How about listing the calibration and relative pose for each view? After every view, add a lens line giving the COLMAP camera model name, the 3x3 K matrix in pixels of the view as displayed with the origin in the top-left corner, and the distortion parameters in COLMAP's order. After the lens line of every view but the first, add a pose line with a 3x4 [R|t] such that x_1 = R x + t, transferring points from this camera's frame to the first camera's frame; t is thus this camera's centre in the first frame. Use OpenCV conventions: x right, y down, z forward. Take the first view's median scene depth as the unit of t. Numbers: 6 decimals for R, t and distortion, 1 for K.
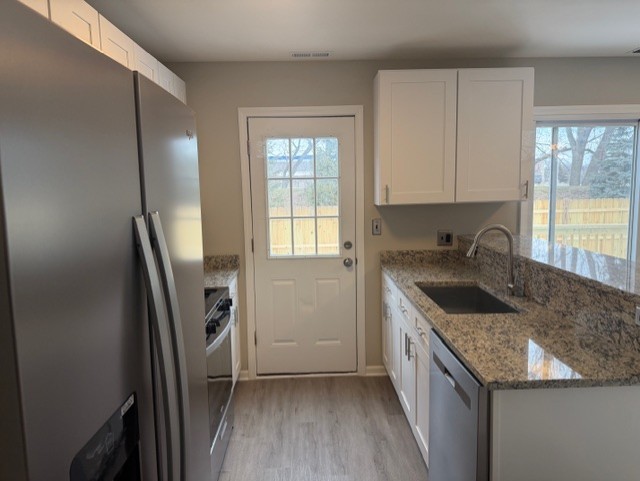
lens RADIAL K [[448.4, 0, 320.0], [0, 448.4, 240.5], [0, 0, 1]] dist [0.108622, -0.139535]
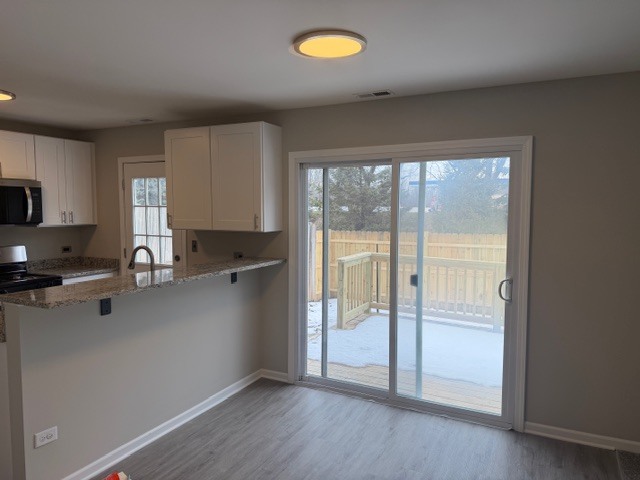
lens RADIAL K [[458.6, 0, 320.0], [0, 458.6, 240.0], [0, 0, 1]] dist [0.061996, -0.084275]
pose [[0.869086, 0.064584, -0.490427, 1.072433], [-0.089852, 0.995558, -0.028122, -0.043761], [0.486433, 0.068506, 0.871028, 0.041581]]
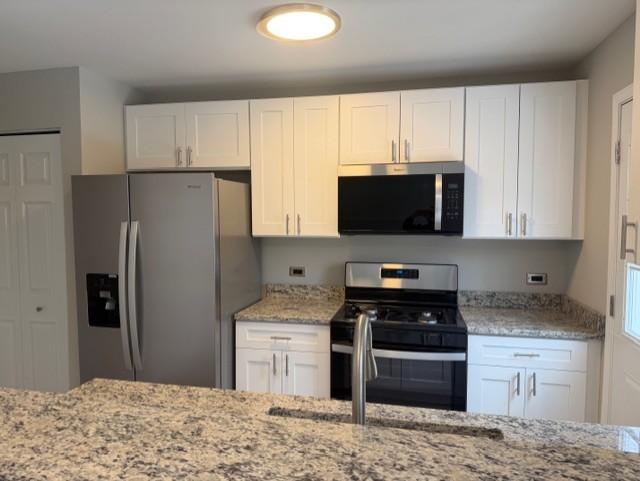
lens RADIAL K [[458.6, 0, 320.0], [0, 458.6, 240.5], [0, 0, 1]] dist [0.061996, -0.084275]
pose [[-0.251749, 0.084122, -0.964130, 0.566475], [-0.116017, 0.986408, 0.116360, -0.107009], [0.960813, 0.141149, -0.238568, 0.747922]]
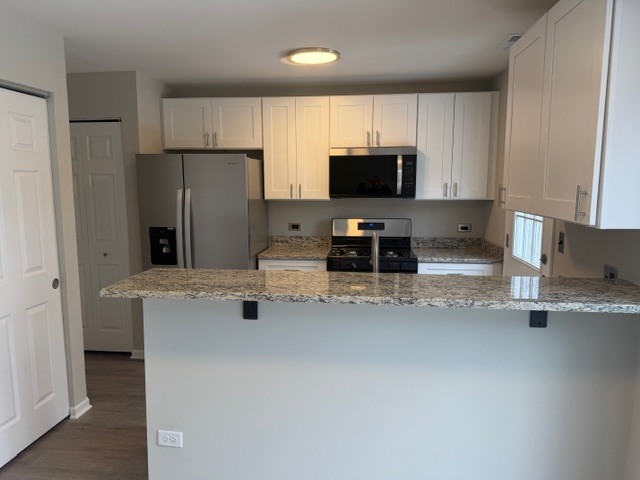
lens RADIAL K [[448.4, 0, 320.0], [0, 448.4, 240.0], [0, 0, 1]] dist [0.108622, -0.139535]
pose [[-0.146500, 0.154076, -0.977138, 0.897024], [-0.120805, 0.977615, 0.172263, -0.114586], [0.981806, 0.143280, -0.124608, 0.714917]]
